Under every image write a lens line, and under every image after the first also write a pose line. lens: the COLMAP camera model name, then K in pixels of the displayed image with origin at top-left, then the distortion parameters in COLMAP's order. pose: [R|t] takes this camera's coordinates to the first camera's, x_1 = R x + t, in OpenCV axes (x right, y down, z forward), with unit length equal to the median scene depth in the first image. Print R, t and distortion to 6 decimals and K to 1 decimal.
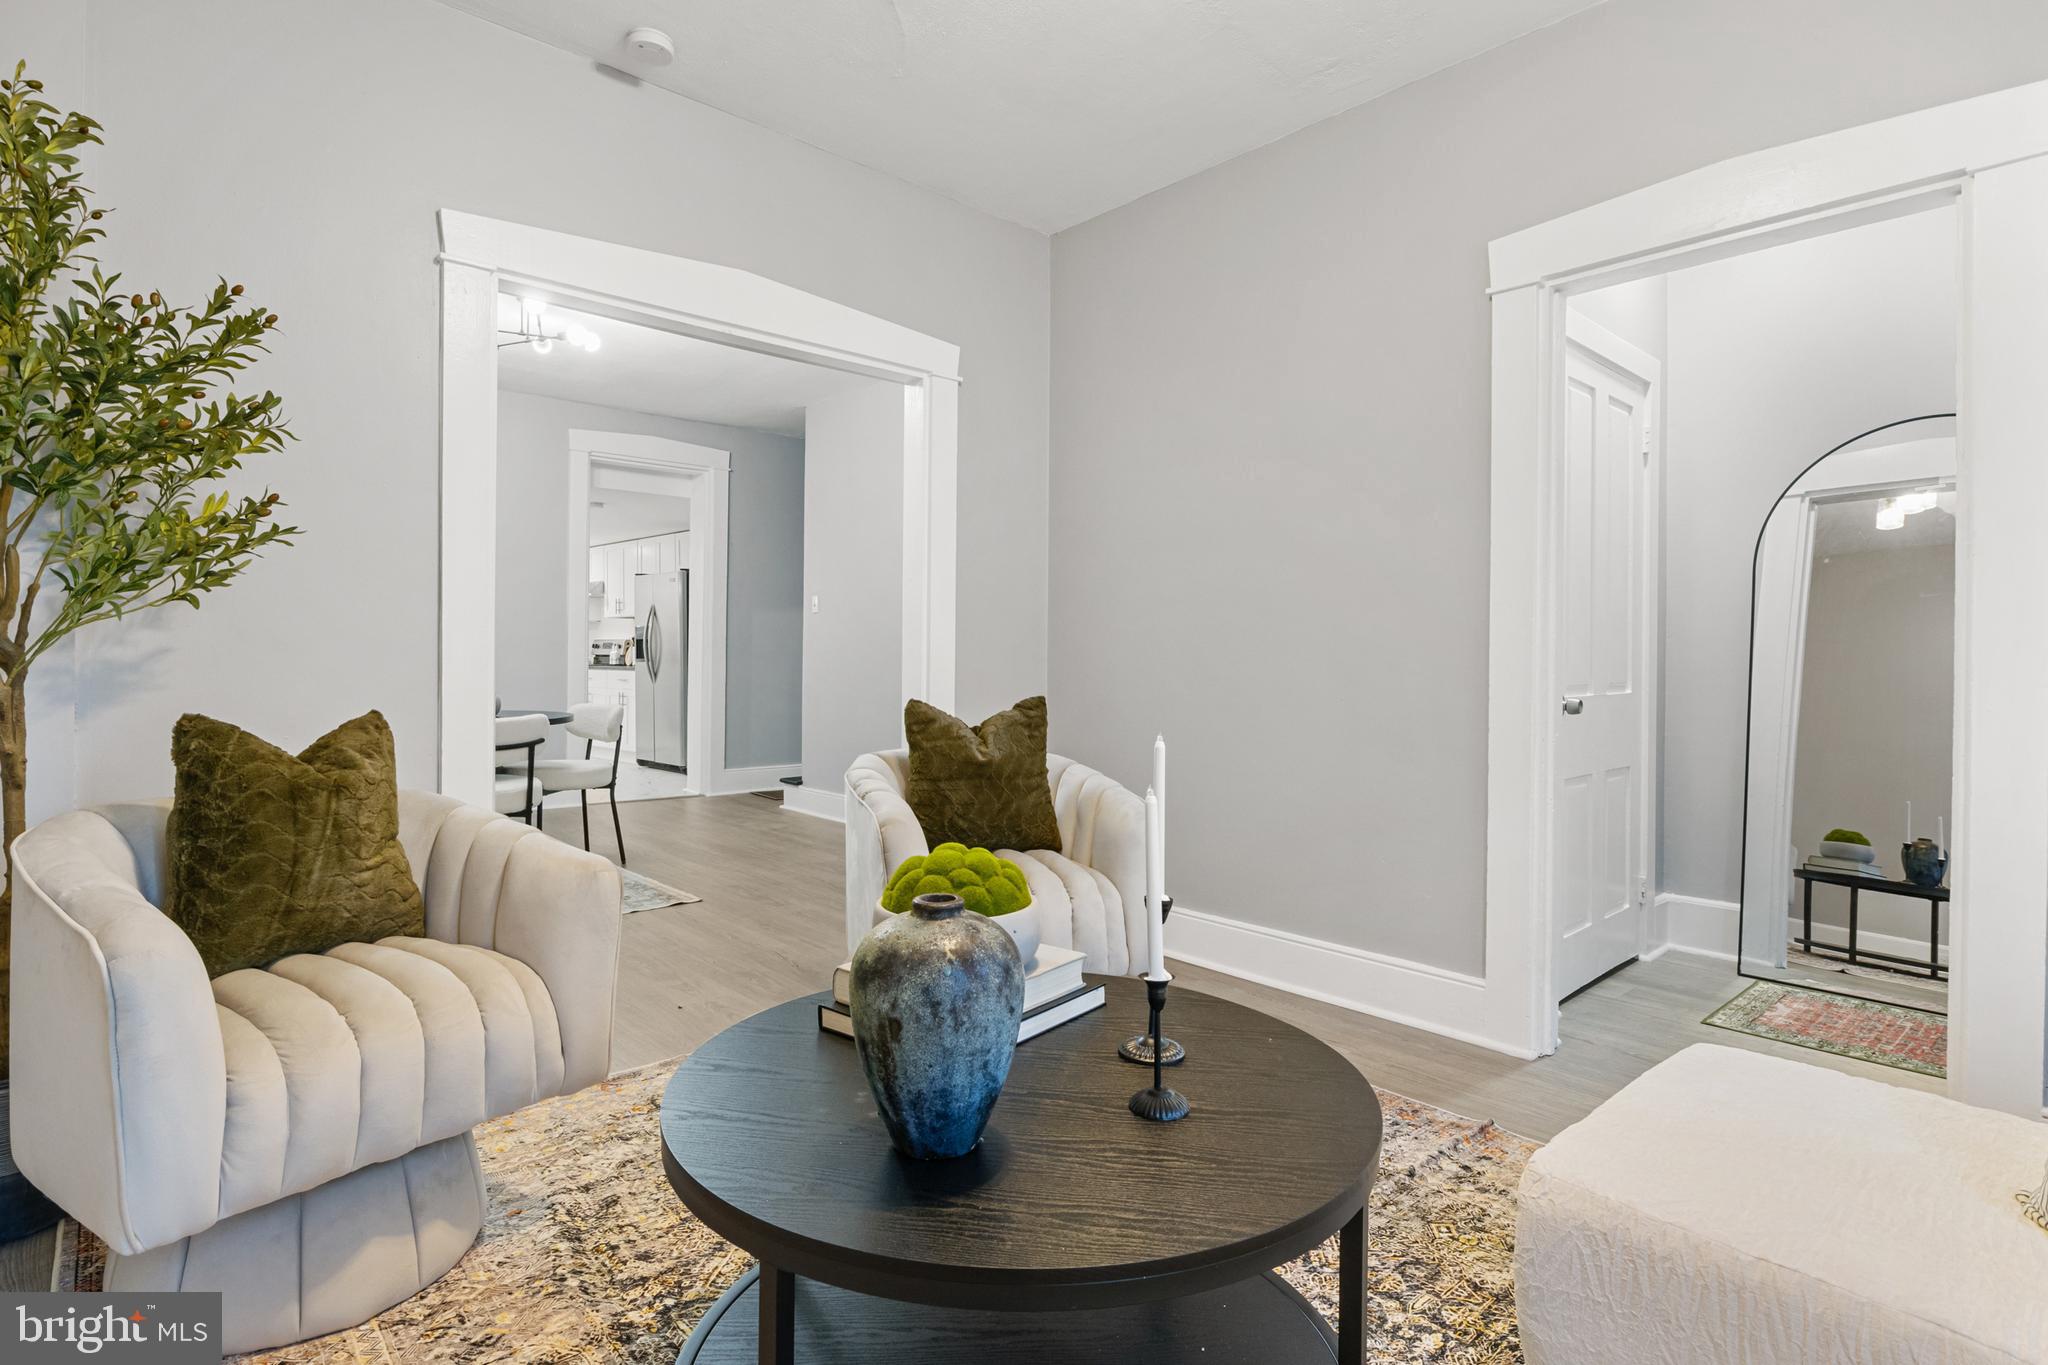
lens RADIAL K [[1039.9, 0, 1010.4], [0, 1039.9, 669.7], [0, 0, 1]] dist [-0.001310, -0.000144]
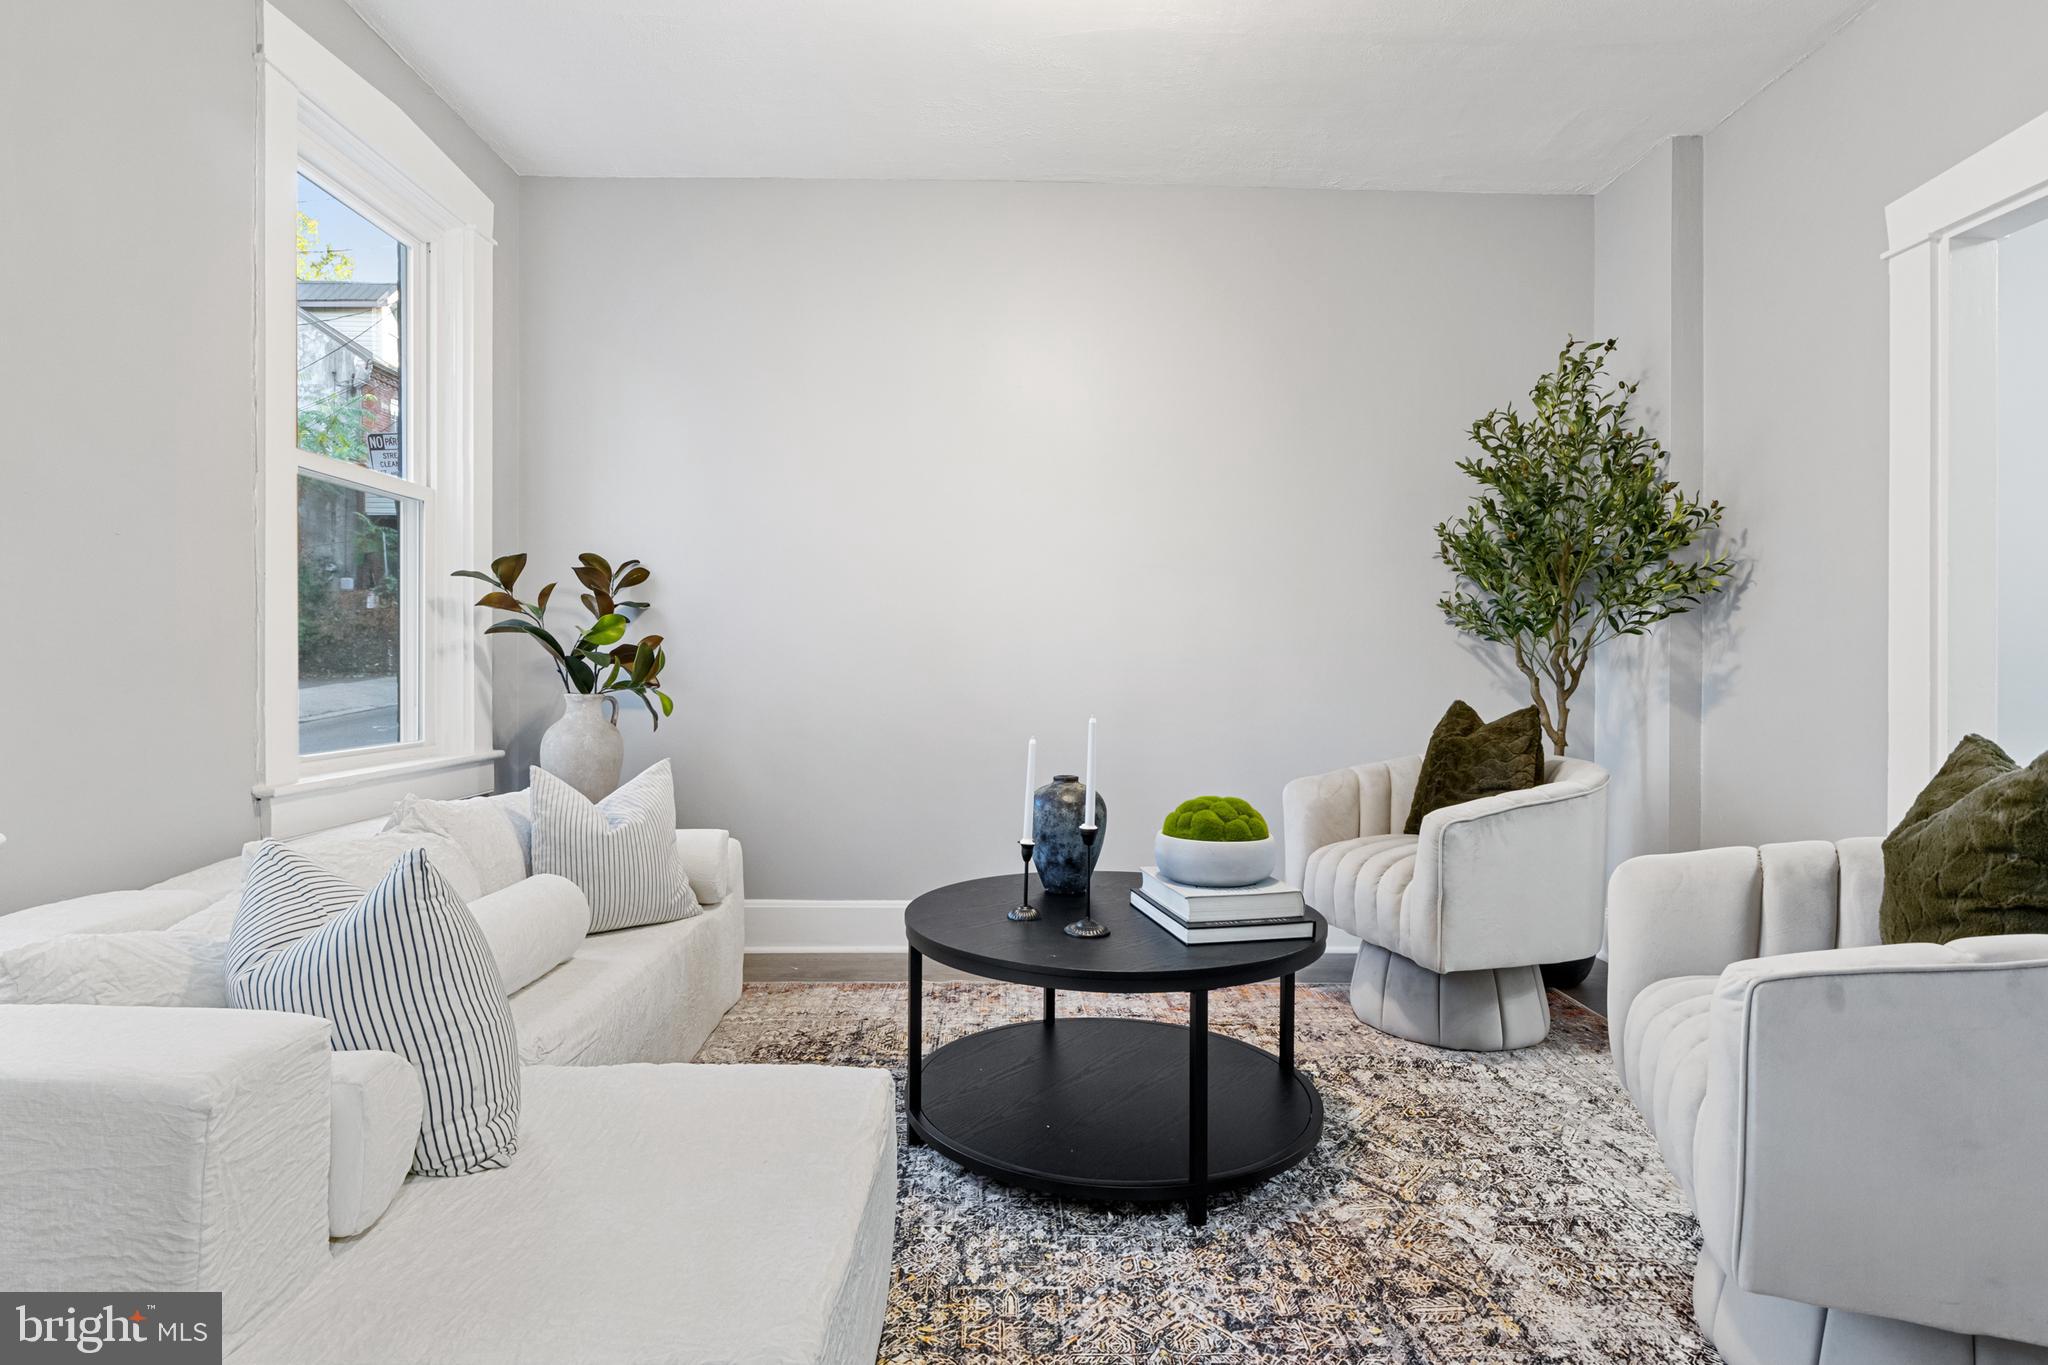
lens RADIAL K [[1039.9, 0, 1015.6], [0, 1039.9, 674.8], [0, 0, 1]] dist [-0.001310, -0.000144]
pose [[-0.651133, -0.011204, -0.758881, 1.145874], [-0.016923, 0.999857, -0.000241, 0.010359], [0.758775, 0.012686, -0.651229, 1.635362]]
